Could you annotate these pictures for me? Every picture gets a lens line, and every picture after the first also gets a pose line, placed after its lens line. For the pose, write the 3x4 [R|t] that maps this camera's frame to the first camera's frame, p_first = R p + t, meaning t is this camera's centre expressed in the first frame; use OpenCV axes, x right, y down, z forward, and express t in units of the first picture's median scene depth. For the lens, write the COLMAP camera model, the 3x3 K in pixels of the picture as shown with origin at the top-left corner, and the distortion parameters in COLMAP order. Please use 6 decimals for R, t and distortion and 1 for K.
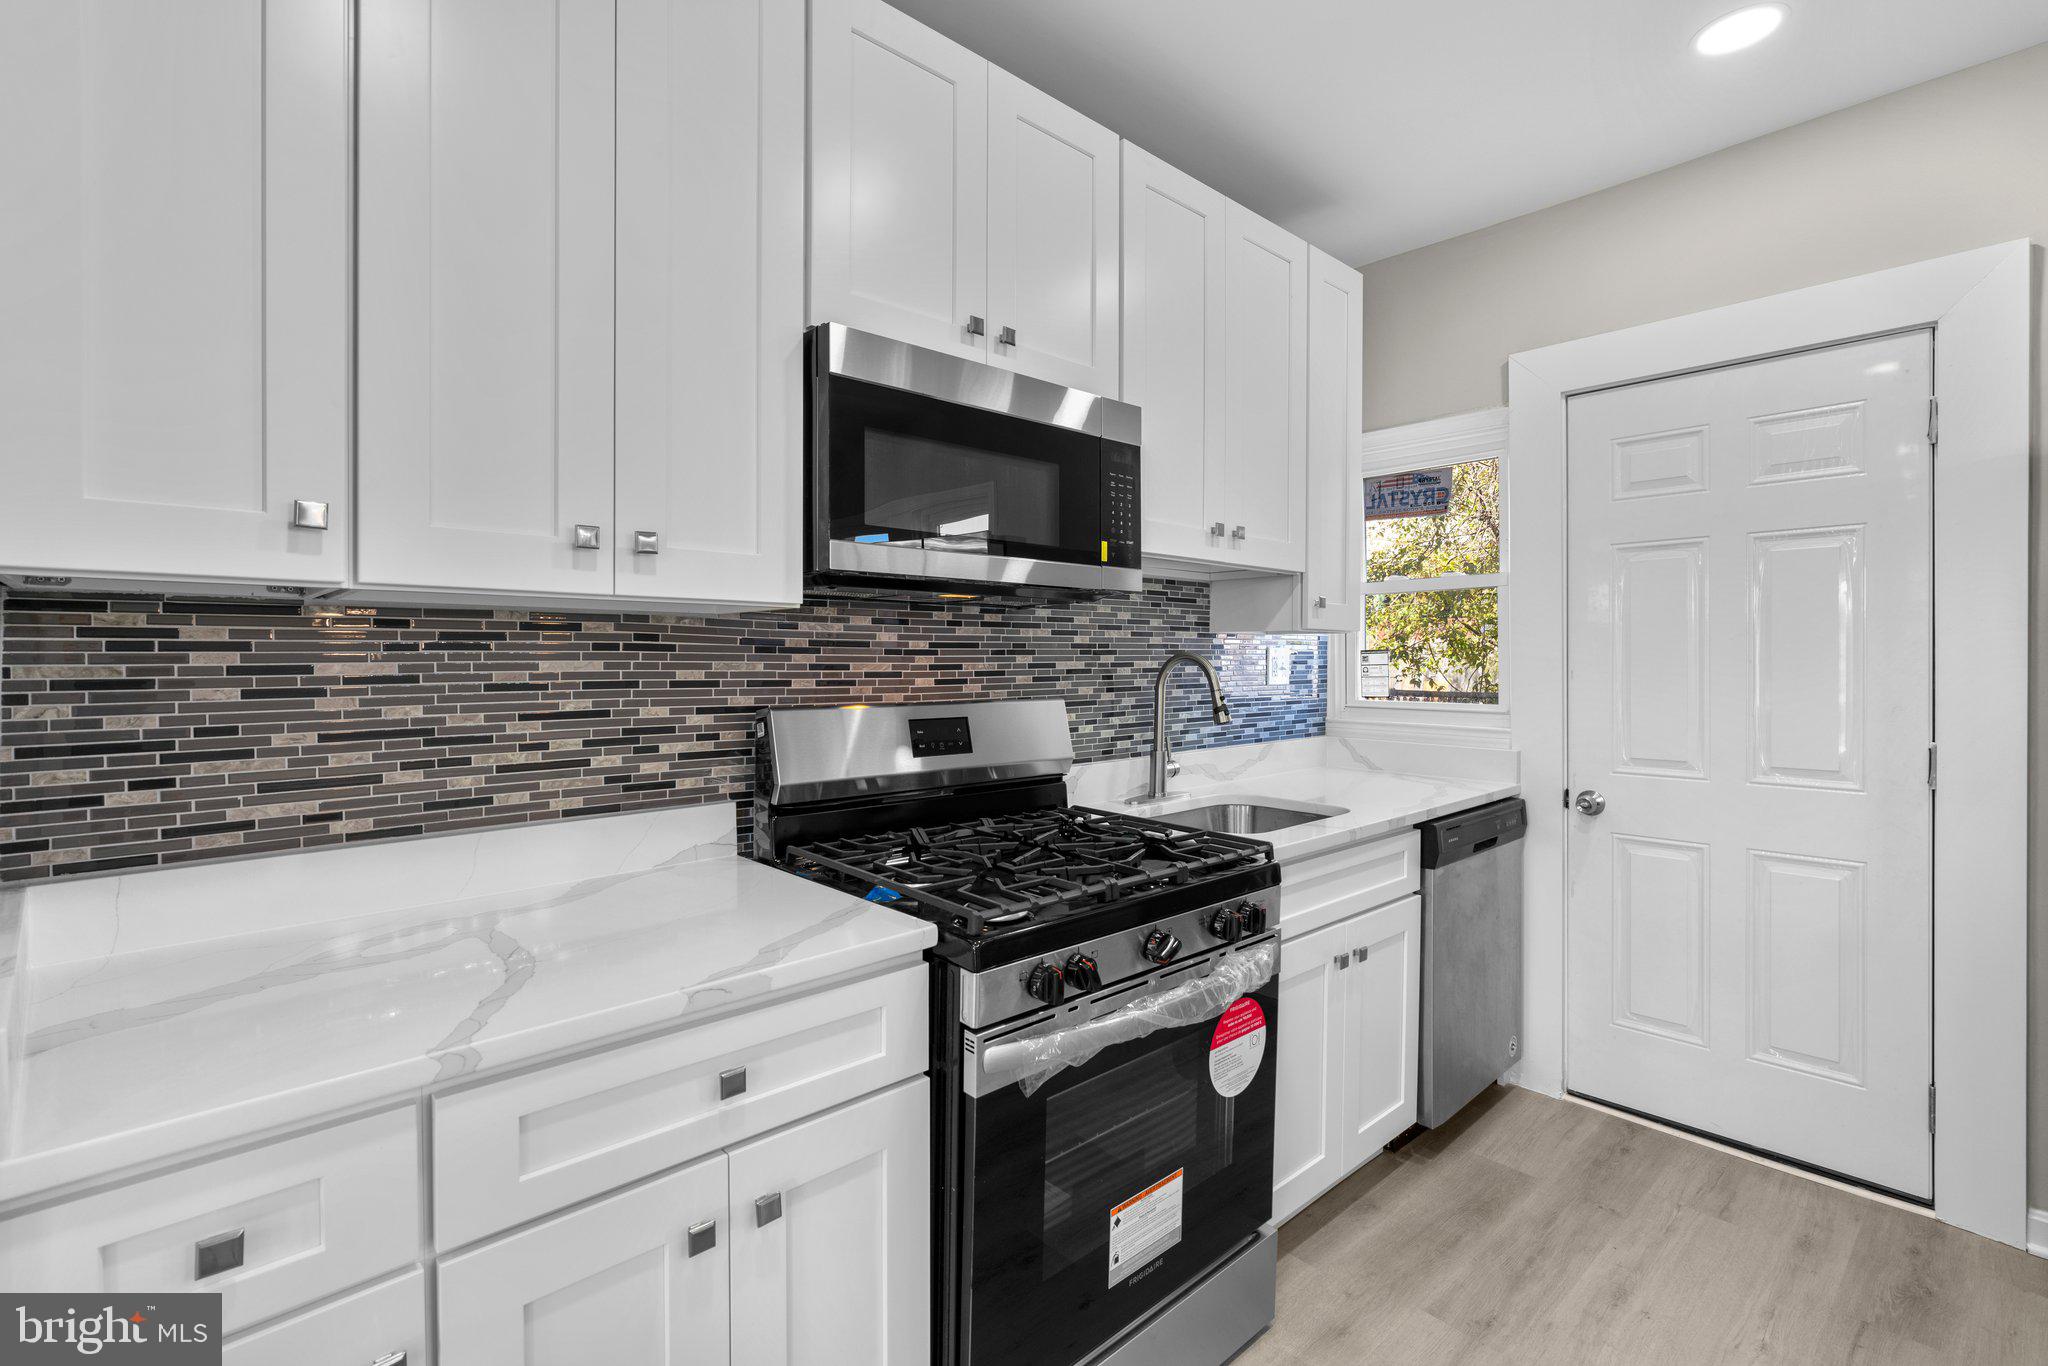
lens RADIAL K [[923.7, 0, 1035.3], [0, 923.7, 670.4], [0, 0, 1]] dist [-0.001635, 0.000990]
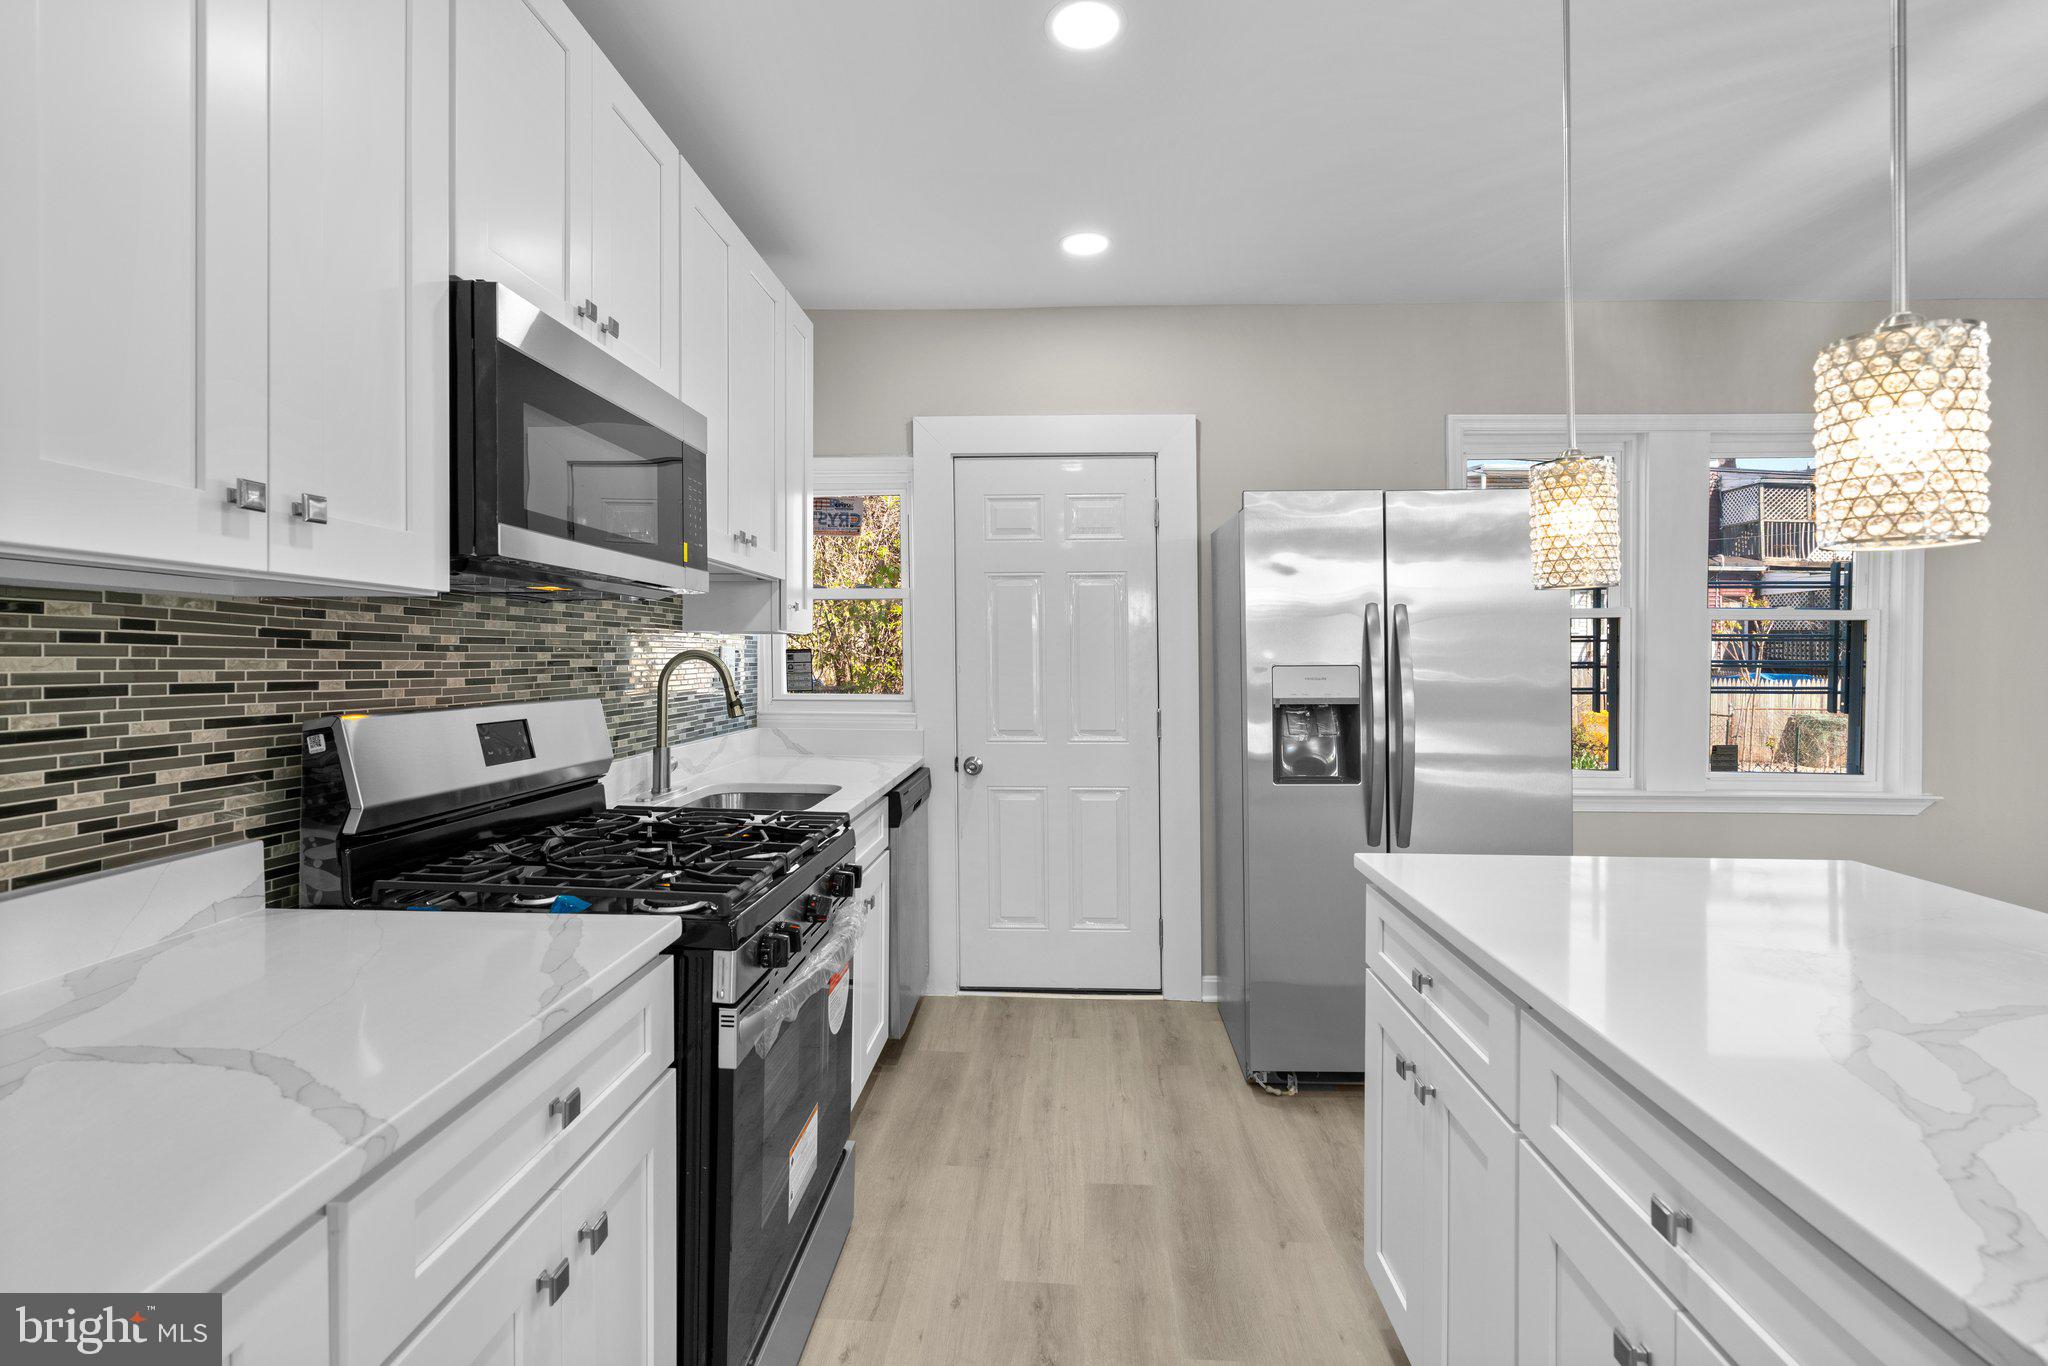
lens RADIAL K [[919.2, 0, 1029.0], [0, 919.2, 651.7], [0, 0, 1]] dist [-0.004838, -0.000134]
pose [[0.709868, 0.005699, 0.704312, -0.401800], [0.007631, 0.999846, -0.015782, 0.001896], [-0.704294, 0.016578, 0.709715, 0.002673]]
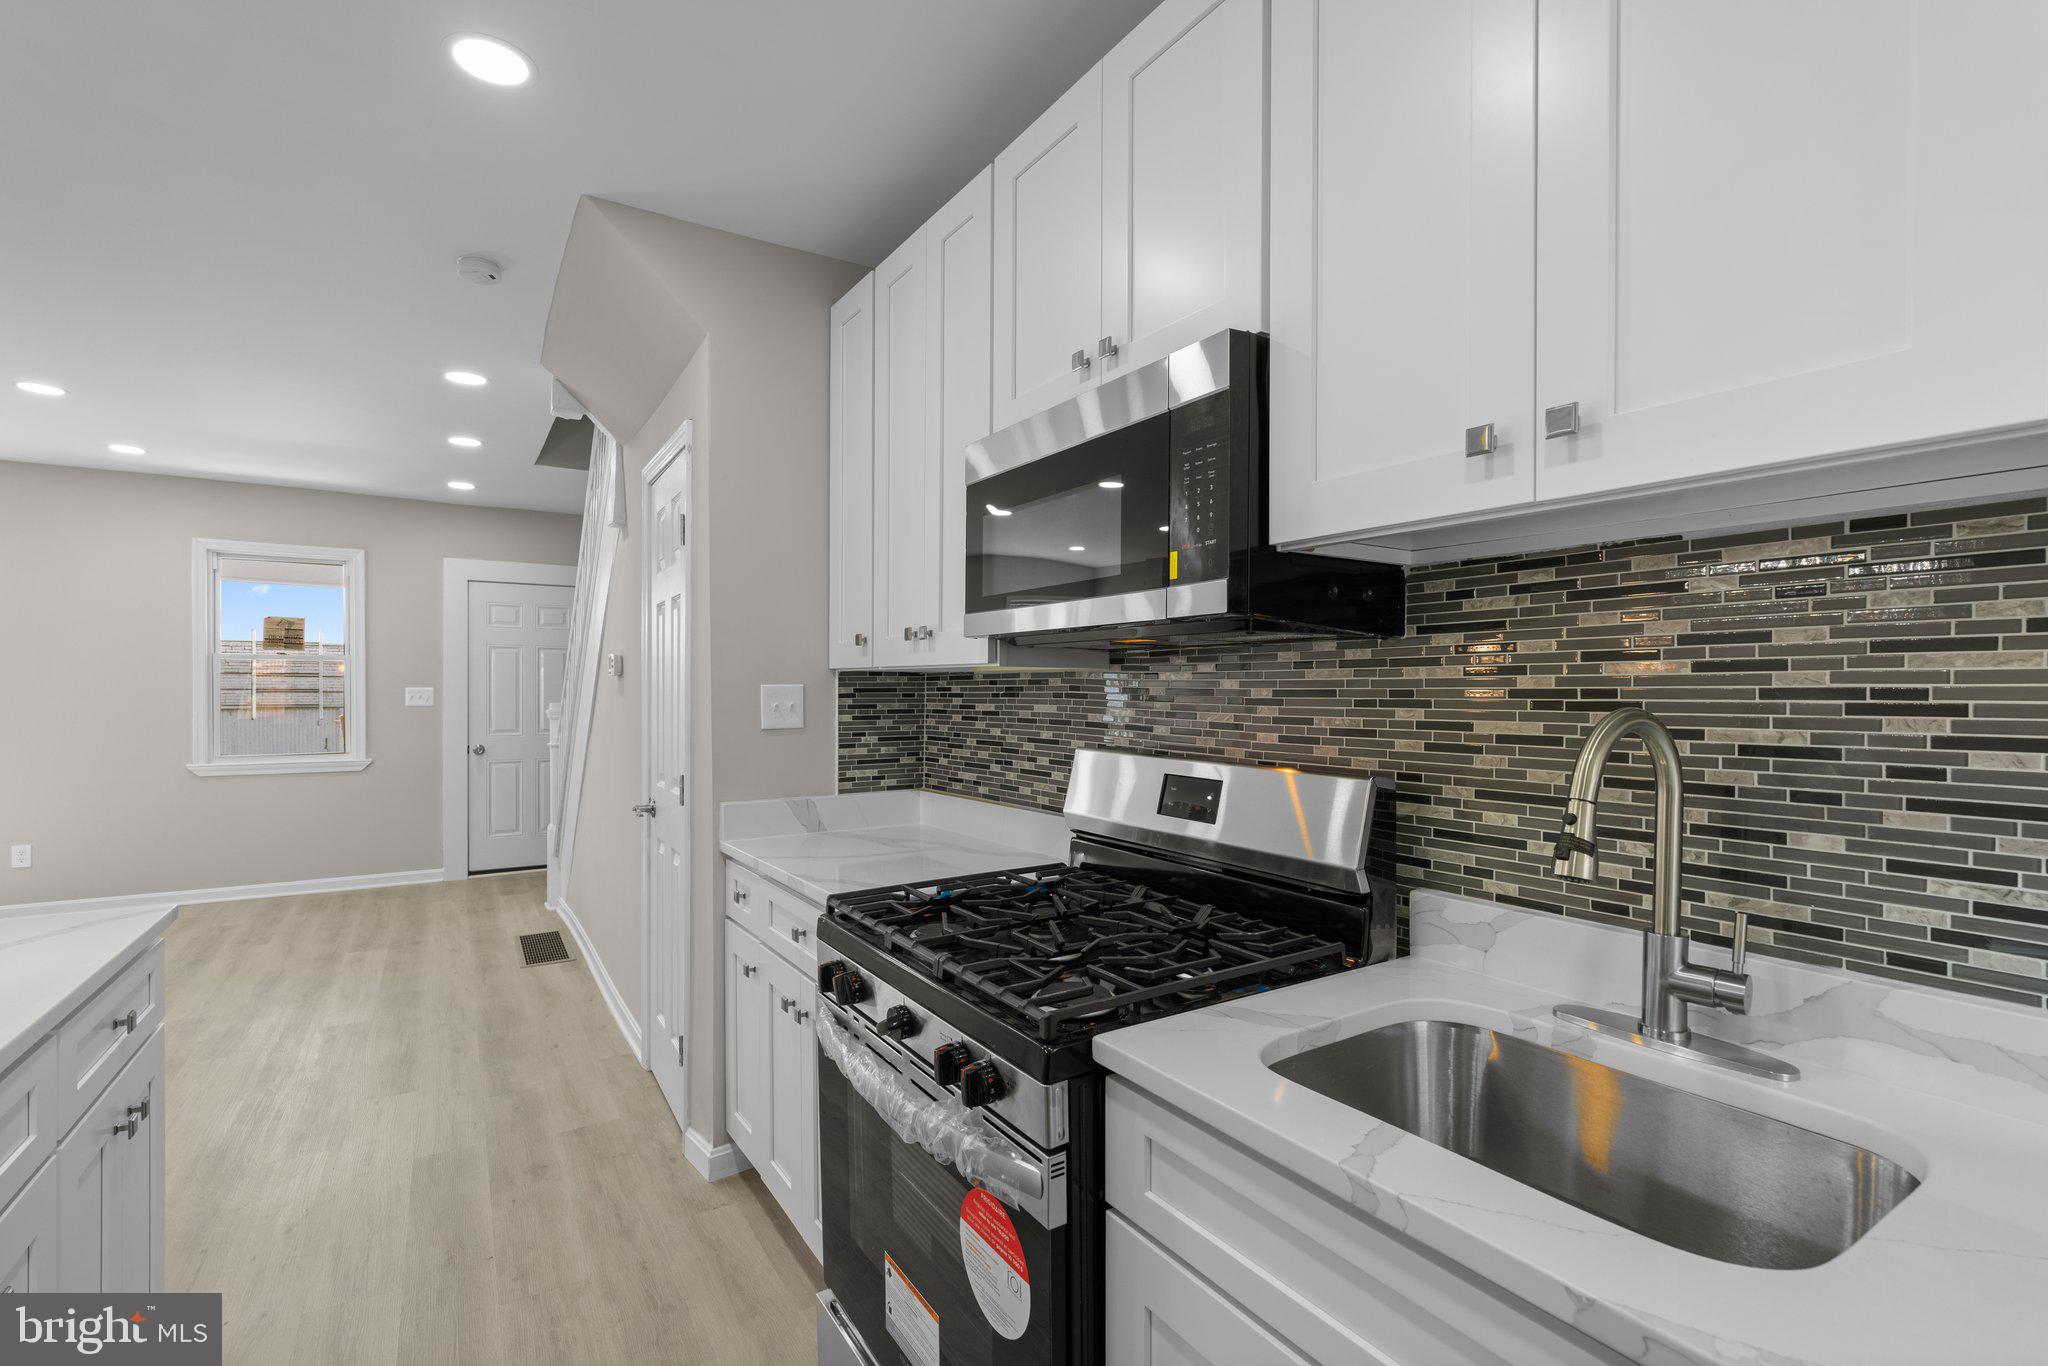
lens RADIAL K [[925.3, 0, 1002.5], [0, 925.3, 695.8], [0, 0, 1]] dist [-0.023023, 0.000292]
pose [[-0.183464, 0.007424, -0.982998, 0.858770], [-0.016170, 0.999813, 0.010568, -0.034677], [0.982893, 0.017834, -0.183309, 1.065589]]
